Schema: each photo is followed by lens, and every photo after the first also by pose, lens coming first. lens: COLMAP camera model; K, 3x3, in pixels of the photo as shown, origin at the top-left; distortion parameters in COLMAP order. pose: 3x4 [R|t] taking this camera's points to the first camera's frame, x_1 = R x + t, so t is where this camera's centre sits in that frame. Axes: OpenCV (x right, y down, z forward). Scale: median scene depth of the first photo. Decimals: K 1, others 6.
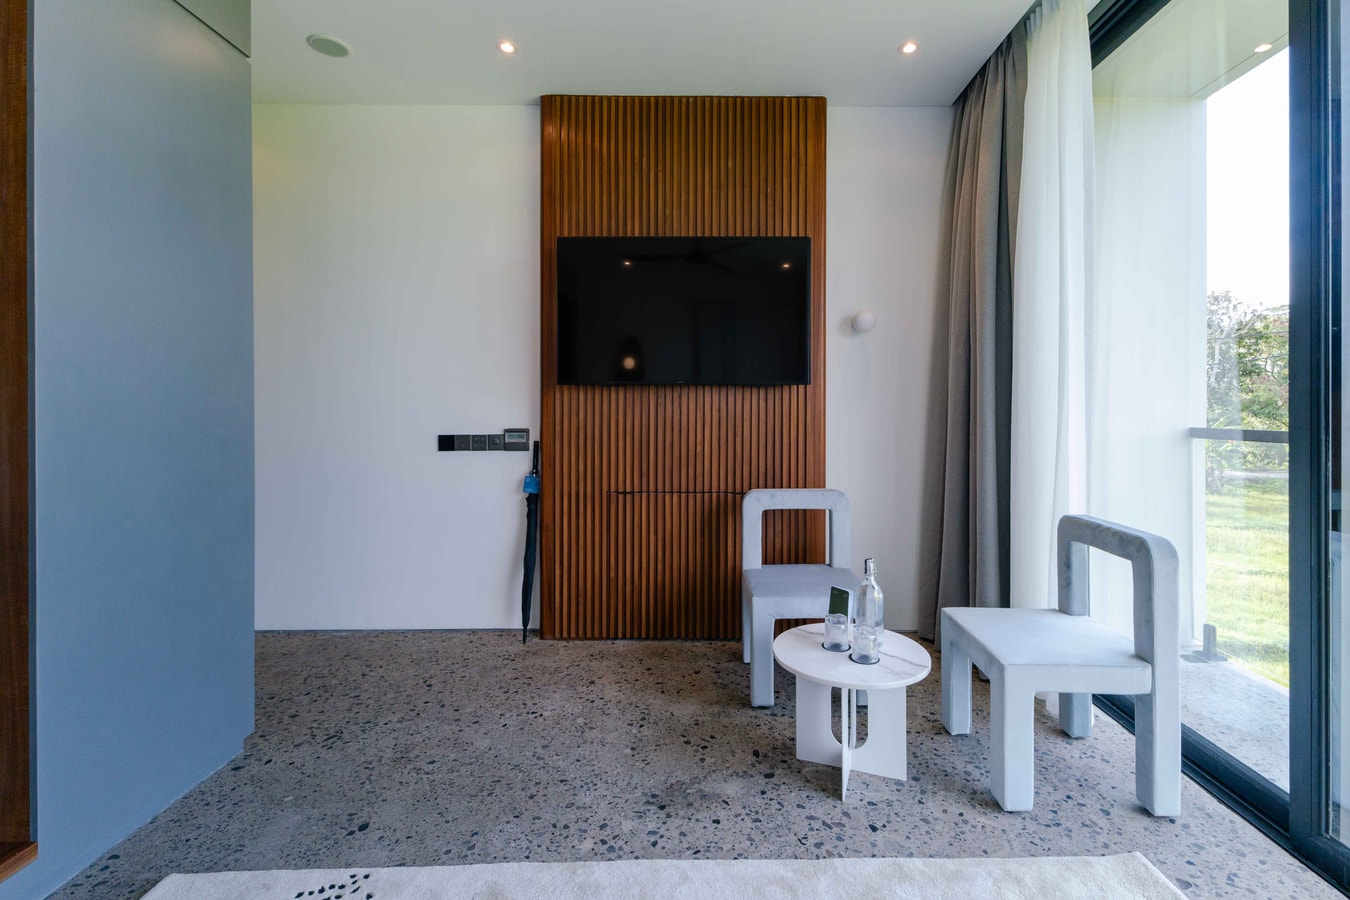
lens RADIAL K [[602.3, 0, 715.5], [0, 602.3, 411.5], [0, 0, 1]] dist [0.008183, -0.000762]
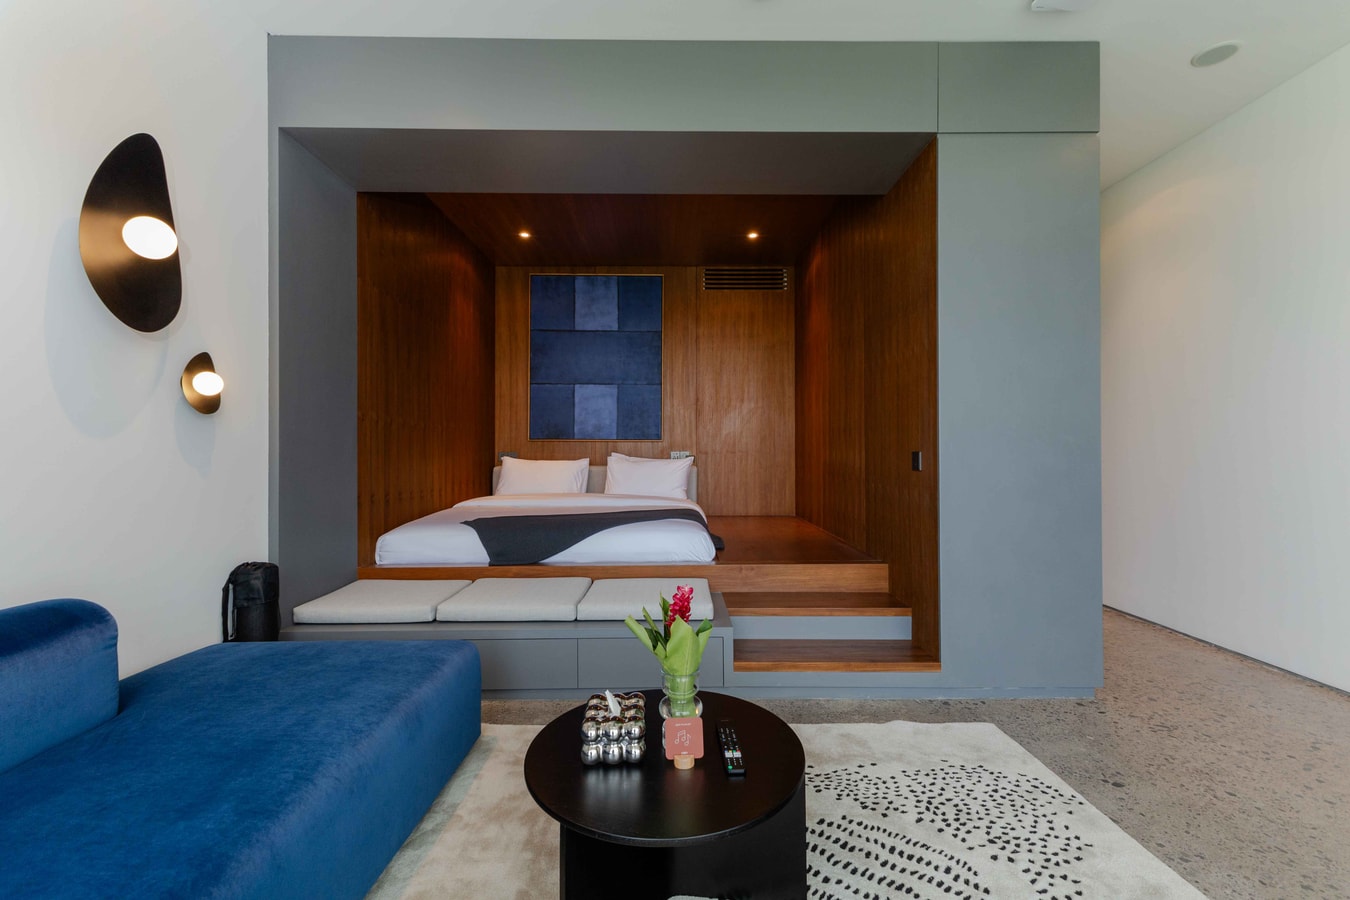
lens RADIAL K [[579.3, 0, 674.3], [0, 579.3, 447.3], [0, 0, 1]] dist [0.008346, -0.000276]
pose [[-0.009281, -0.006850, -0.999933, 0.331819], [-0.003653, 0.999970, -0.006817, 0.050753], [0.999950, 0.003589, -0.009306, 0.128526]]
